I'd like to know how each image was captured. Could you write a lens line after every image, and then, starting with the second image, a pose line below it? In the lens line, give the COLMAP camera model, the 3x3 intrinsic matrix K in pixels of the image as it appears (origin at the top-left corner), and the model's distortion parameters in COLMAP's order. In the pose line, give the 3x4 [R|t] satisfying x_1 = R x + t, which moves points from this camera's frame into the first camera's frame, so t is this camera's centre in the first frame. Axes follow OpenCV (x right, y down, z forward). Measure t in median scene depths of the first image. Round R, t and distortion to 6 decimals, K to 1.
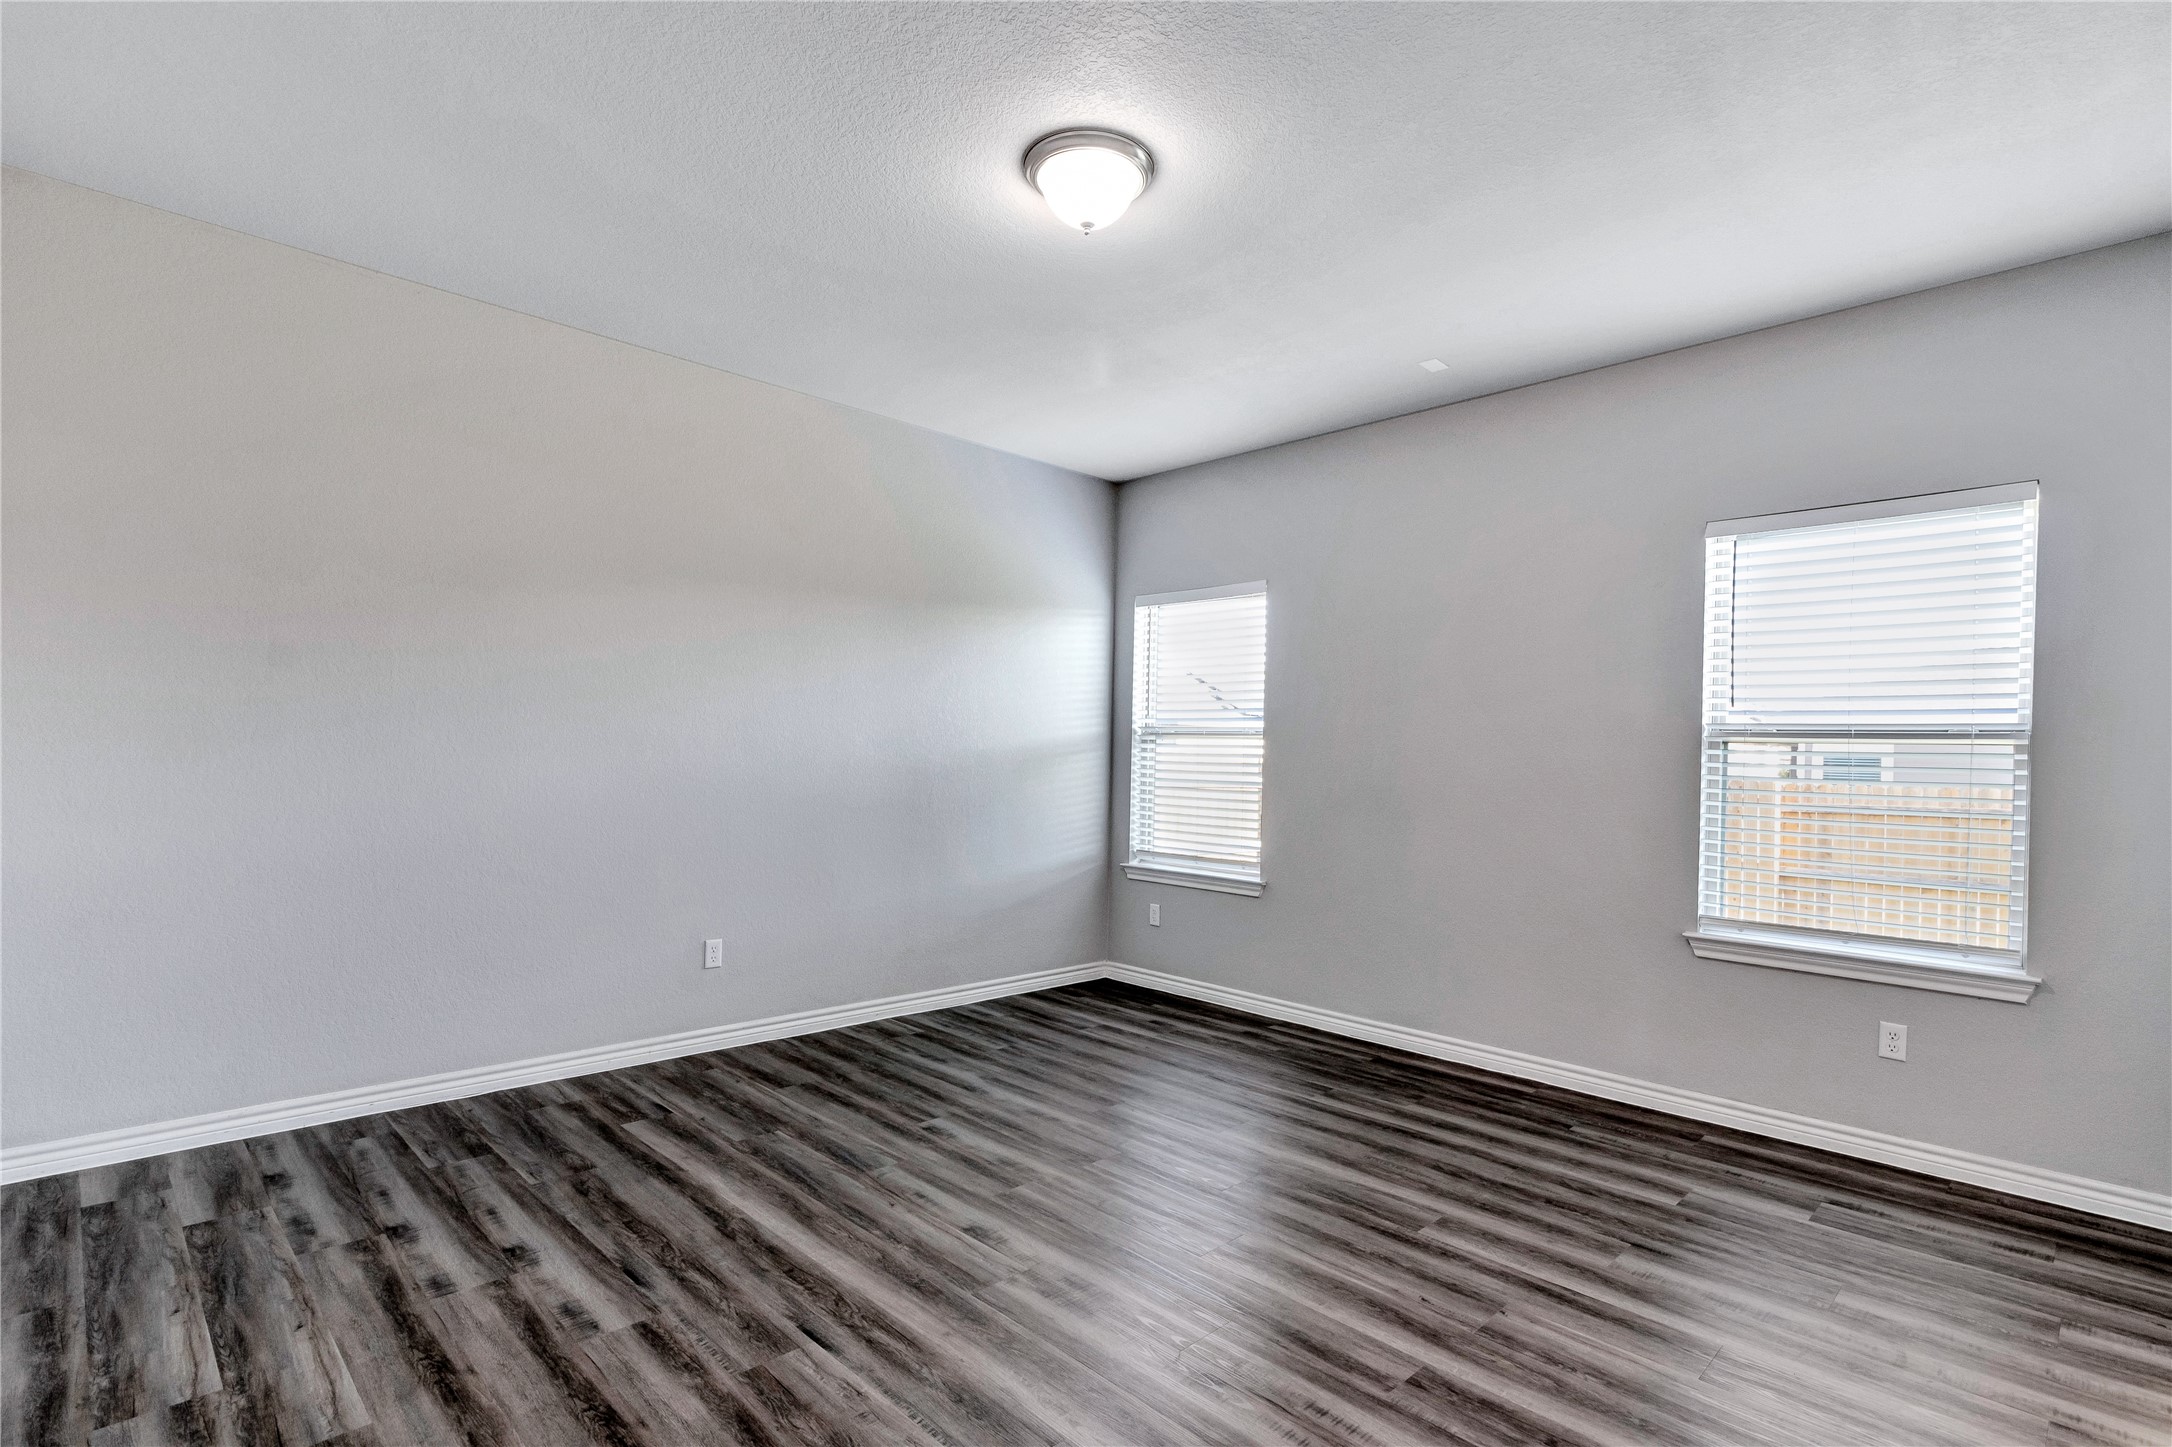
lens RADIAL K [[1030.3, 0, 1085.8], [0, 1030.3, 728.0], [0, 0, 1]] dist [0.002870, -0.000192]
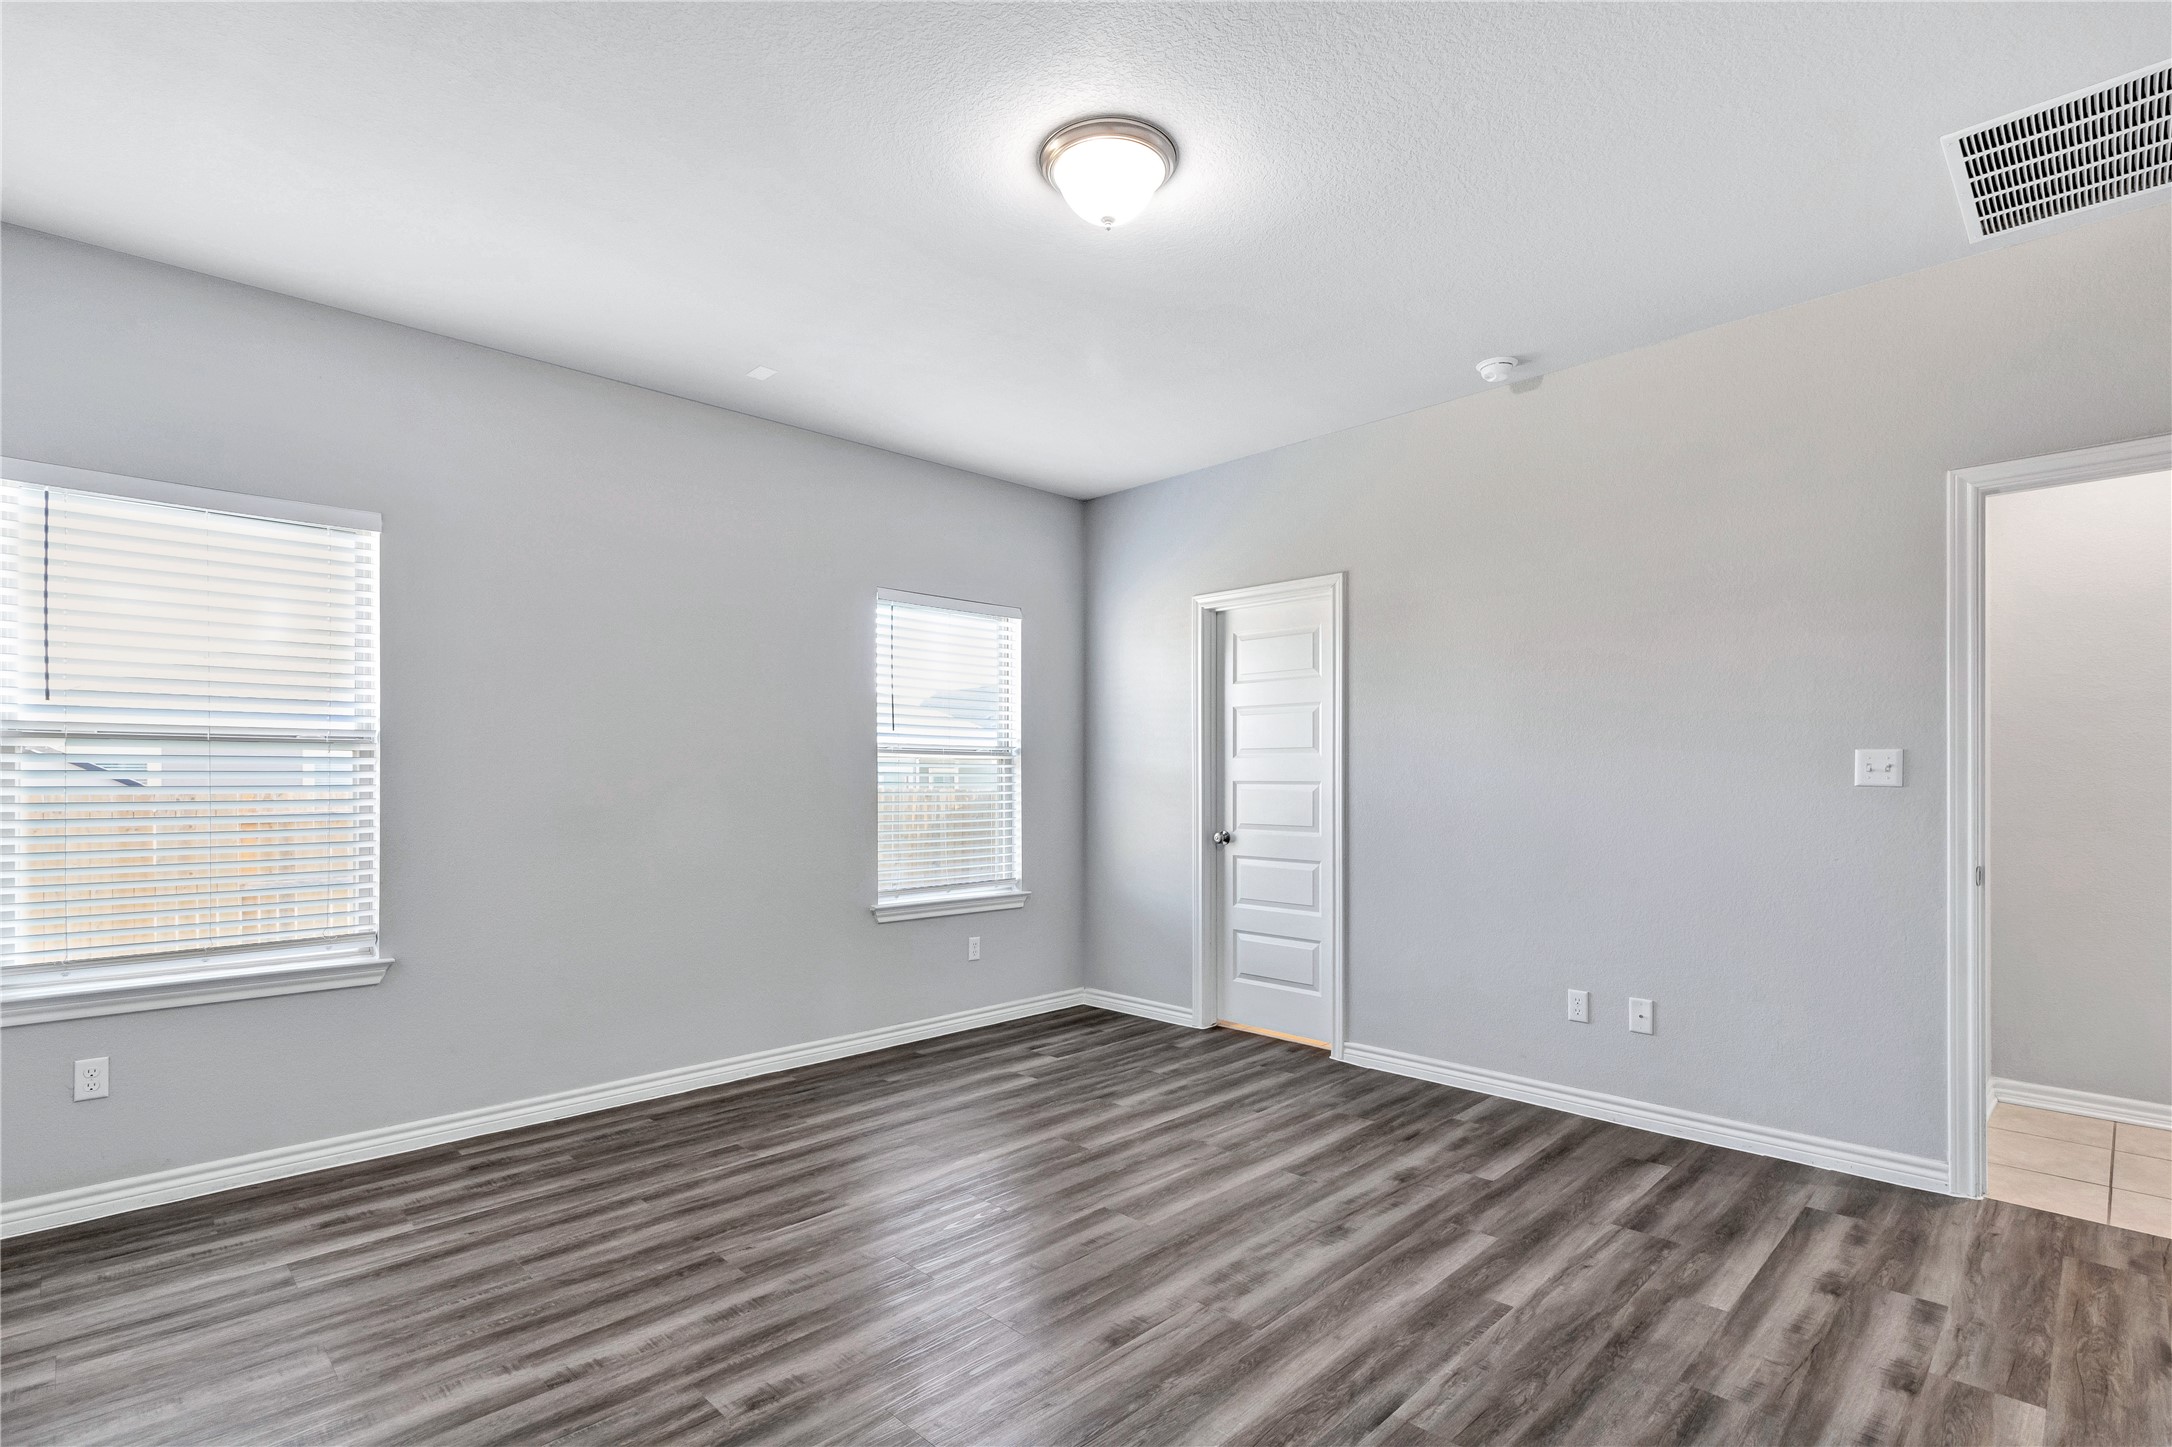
lens RADIAL K [[1030.3, 0, 1082.3], [0, 1030.3, 729.6], [0, 0, 1]] dist [0.002870, -0.000192]
pose [[0.001897, 0.023540, 0.999721, -0.697738], [-0.024942, 0.999413, -0.023485, 0.004213], [-0.999687, -0.024891, 0.002483, 0.746054]]
